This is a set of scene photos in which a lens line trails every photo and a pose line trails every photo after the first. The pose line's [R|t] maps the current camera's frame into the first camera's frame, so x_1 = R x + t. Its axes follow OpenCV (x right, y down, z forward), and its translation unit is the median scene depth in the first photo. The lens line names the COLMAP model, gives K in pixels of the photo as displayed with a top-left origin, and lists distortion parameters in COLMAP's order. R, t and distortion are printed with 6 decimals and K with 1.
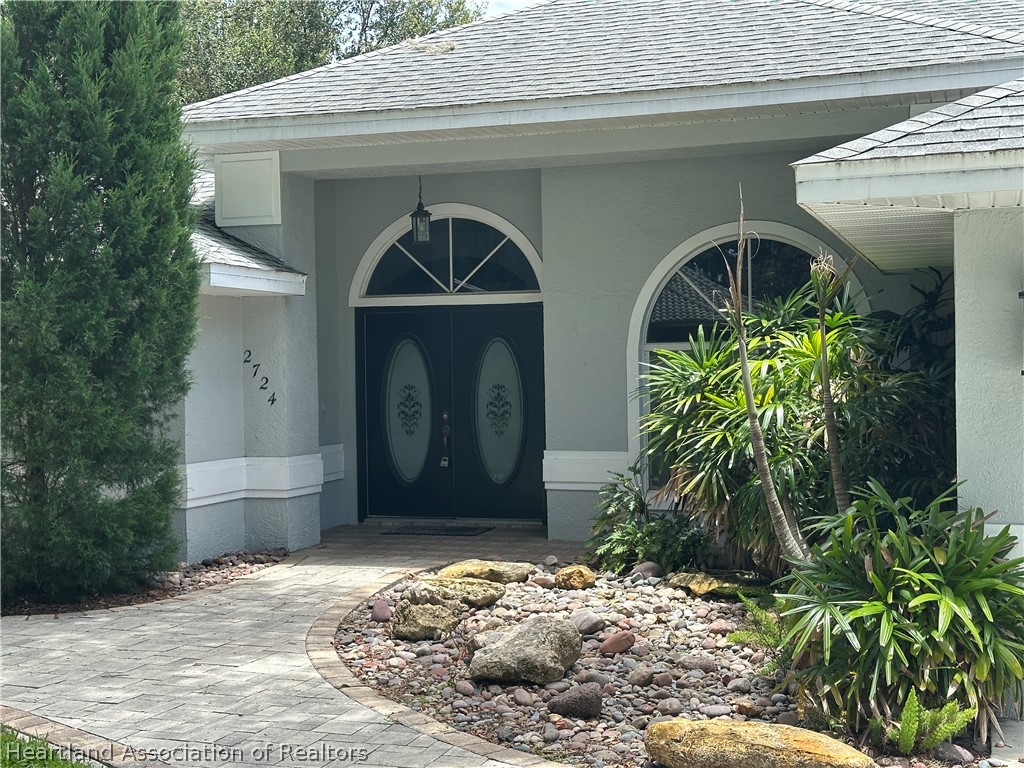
lens RADIAL K [[1429.6, 0, 511.7], [0, 1429.6, 365.0], [0, 0, 1]] dist [0.239366, -0.489377]
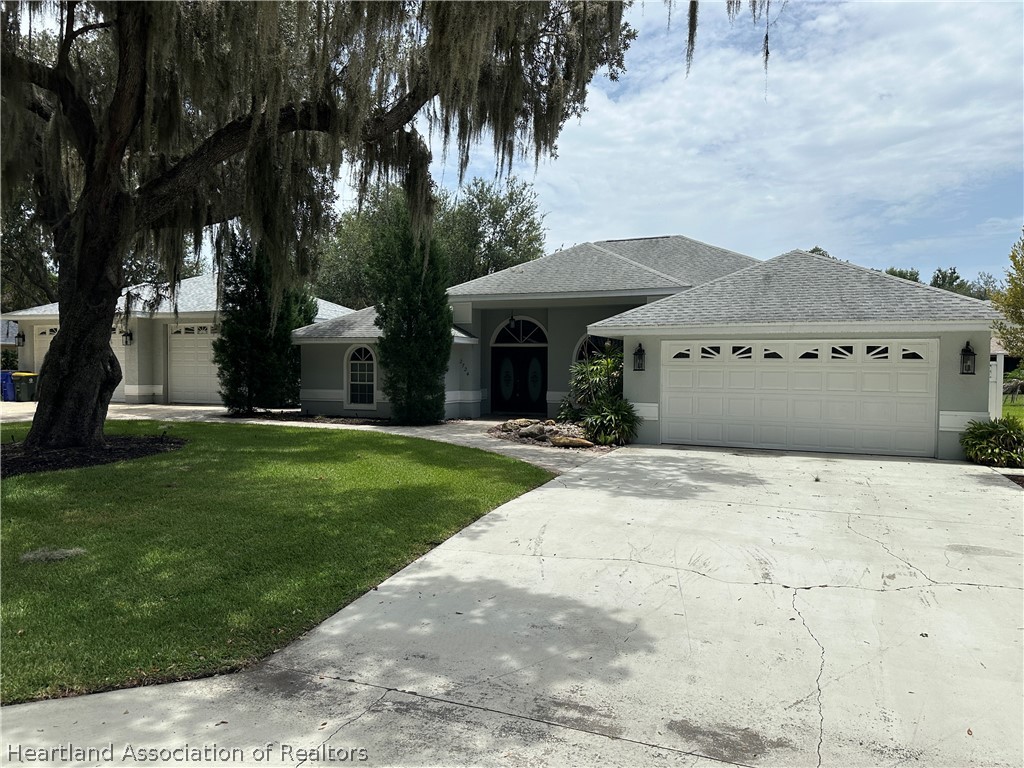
lens RADIAL K [[716.3, 0, 512.0], [0, 716.3, 384.0], [0, 0, 1]] dist [0.154164, -0.239791]
pose [[0.997453, 0.024976, -0.066809, 0.055691], [-0.023160, 0.999344, 0.027828, -0.002962], [0.067460, -0.026210, 0.997378, -0.718711]]
